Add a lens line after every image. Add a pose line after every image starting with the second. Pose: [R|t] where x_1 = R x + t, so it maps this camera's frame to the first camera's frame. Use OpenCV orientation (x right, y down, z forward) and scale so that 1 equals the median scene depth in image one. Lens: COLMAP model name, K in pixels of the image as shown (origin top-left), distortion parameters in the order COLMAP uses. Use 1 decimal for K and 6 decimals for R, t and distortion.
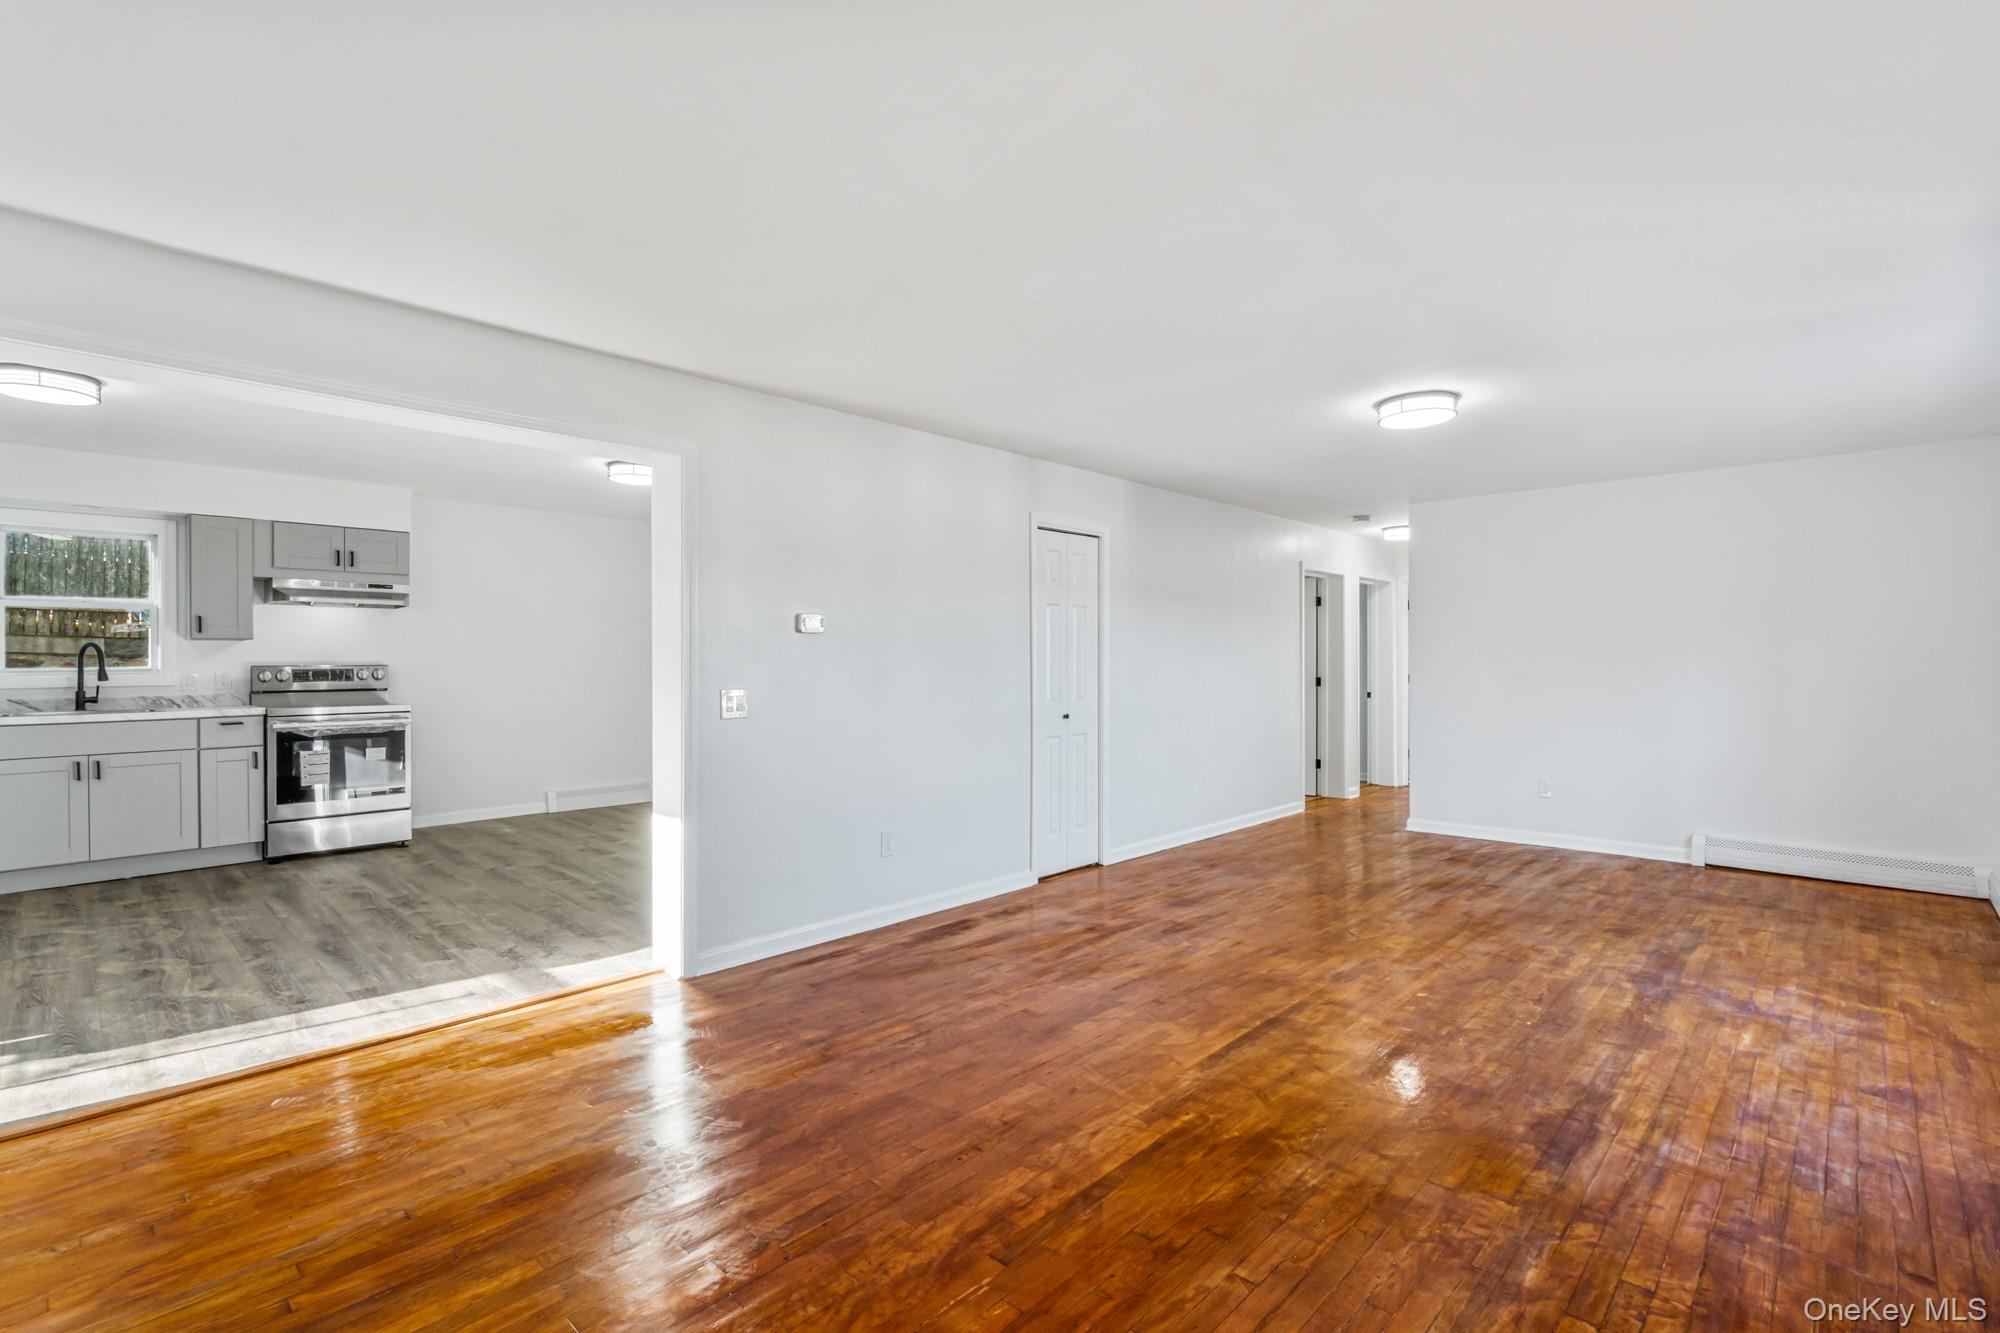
lens RADIAL K [[914.5, 0, 980.1], [0, 914.5, 664.0], [0, 0, 1]] dist [-0.005221, 0.003519]
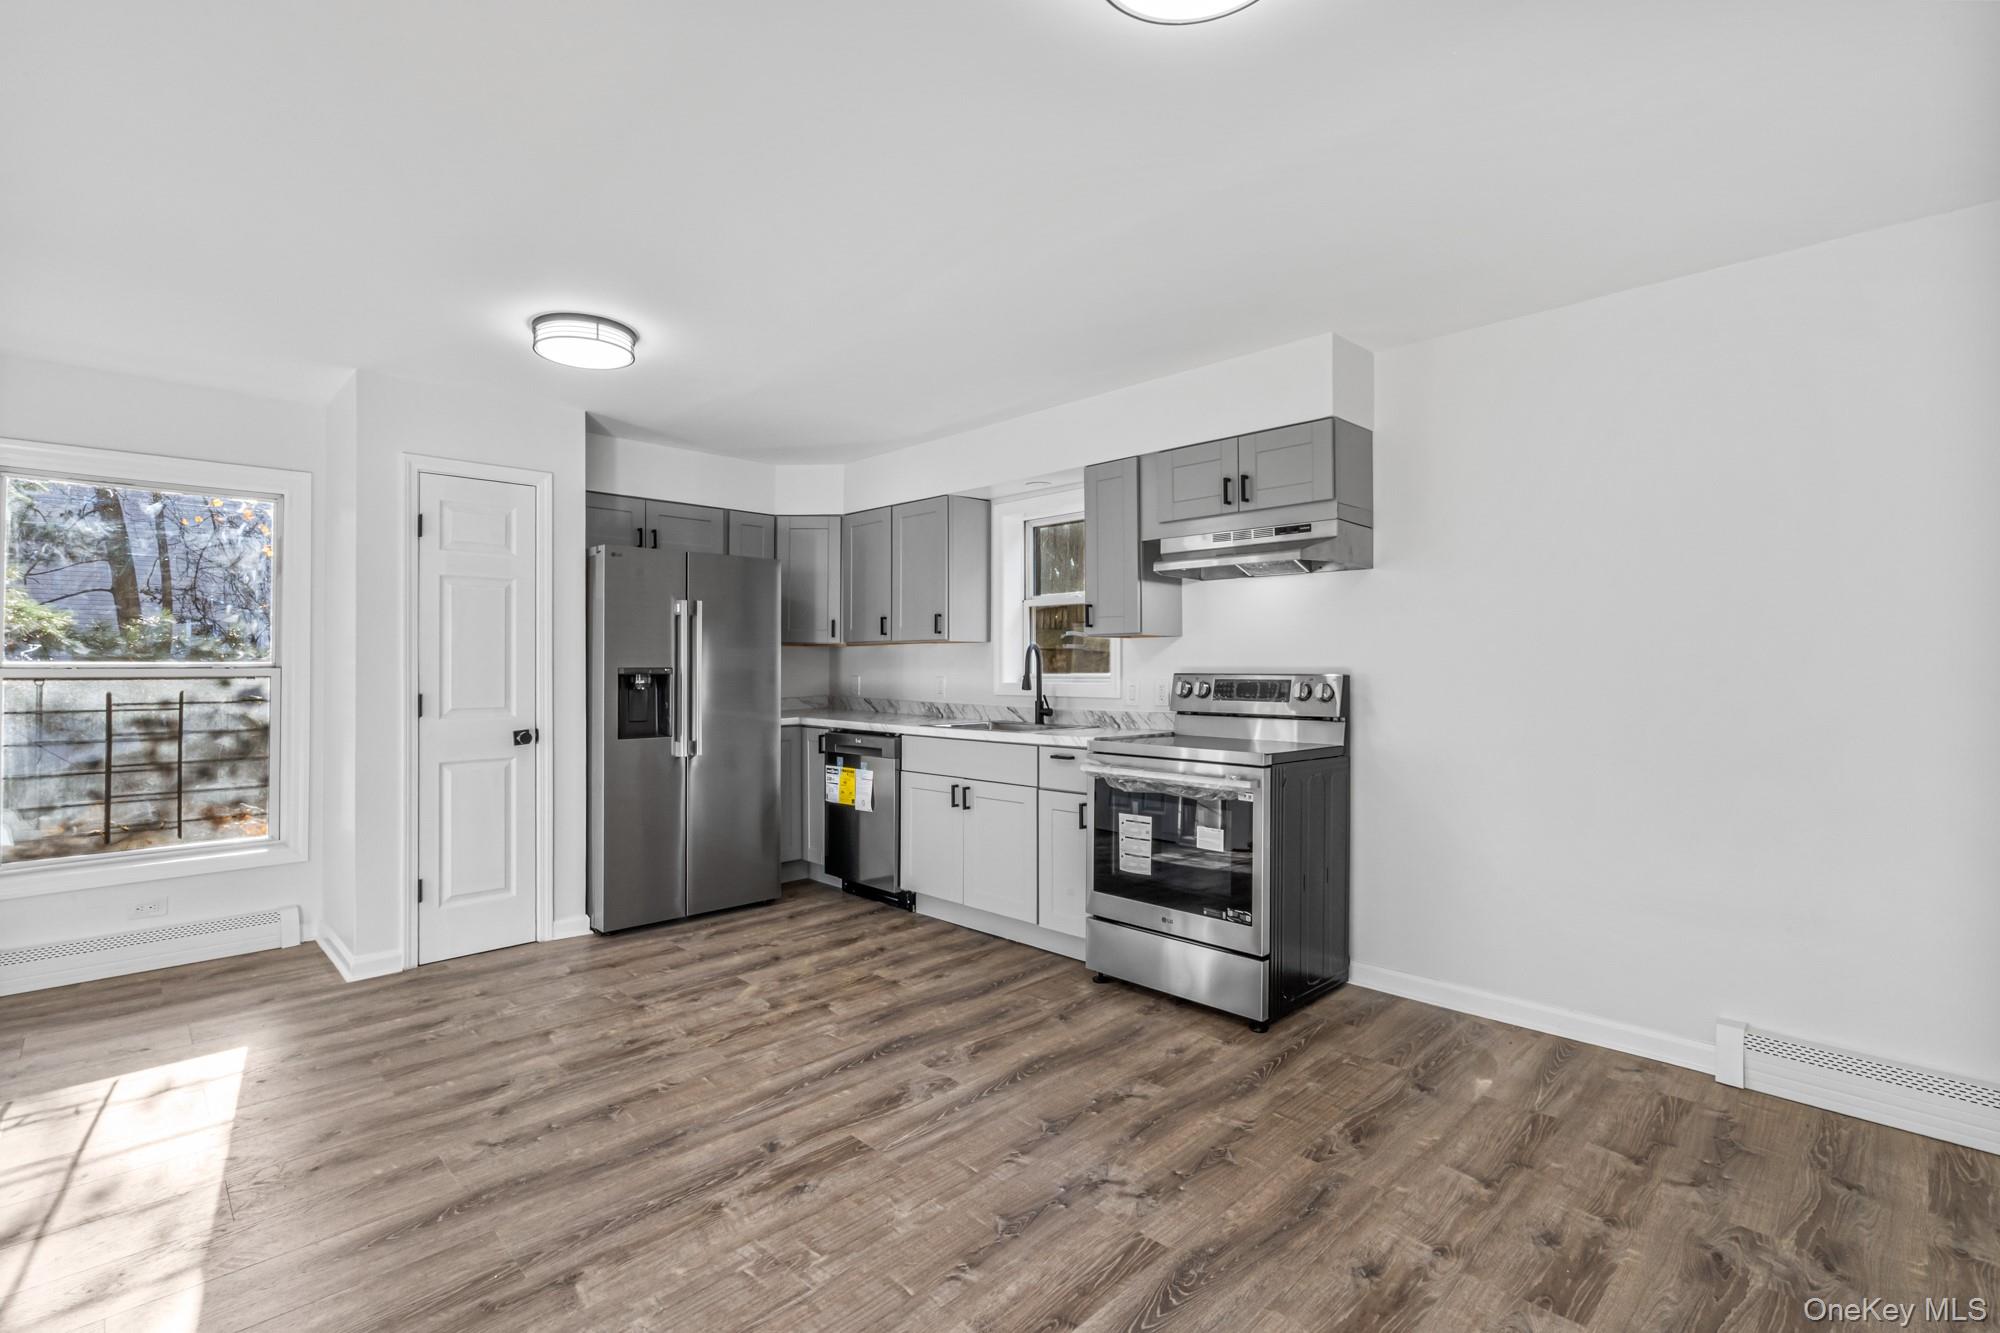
lens RADIAL K [[914.5, 0, 979.1], [0, 914.5, 656.9], [0, 0, 1]] dist [-0.005221, 0.003519]
pose [[-0.039020, -0.006612, -0.999217, -0.118332], [-0.001090, 0.999978, -0.006574, -0.005850], [0.999238, 0.000832, -0.039026, 0.911265]]
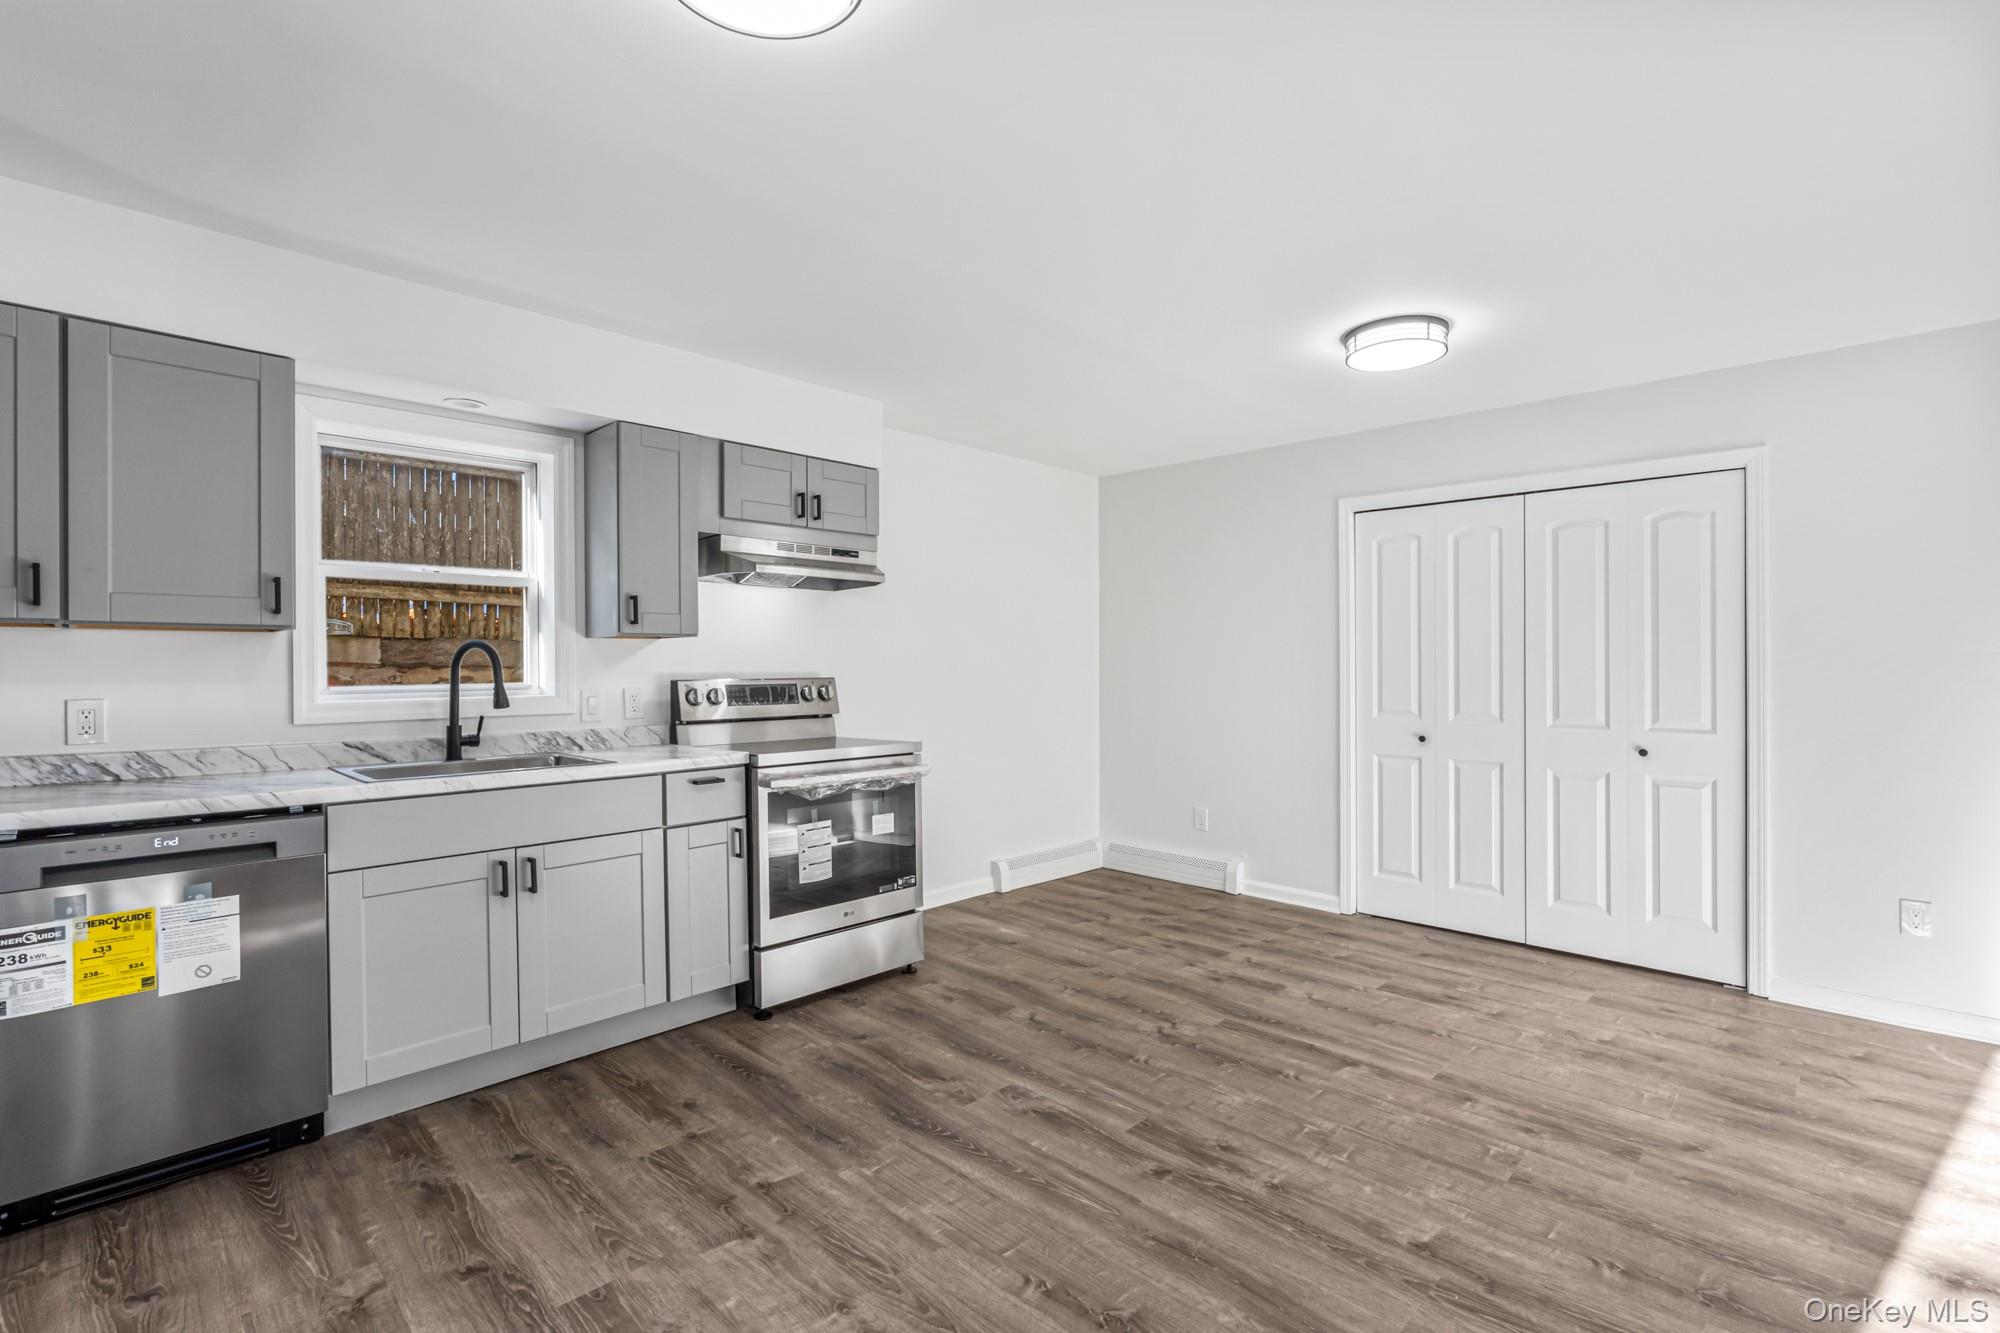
lens RADIAL K [[914.5, 0, 988.9], [0, 914.5, 666.3], [0, 0, 1]] dist [-0.005221, 0.003519]
pose [[0.999950, -0.003329, -0.009466, -0.602368], [0.003289, 0.999985, -0.004284, -0.003956], [0.009480, 0.004253, 0.999946, 0.402373]]
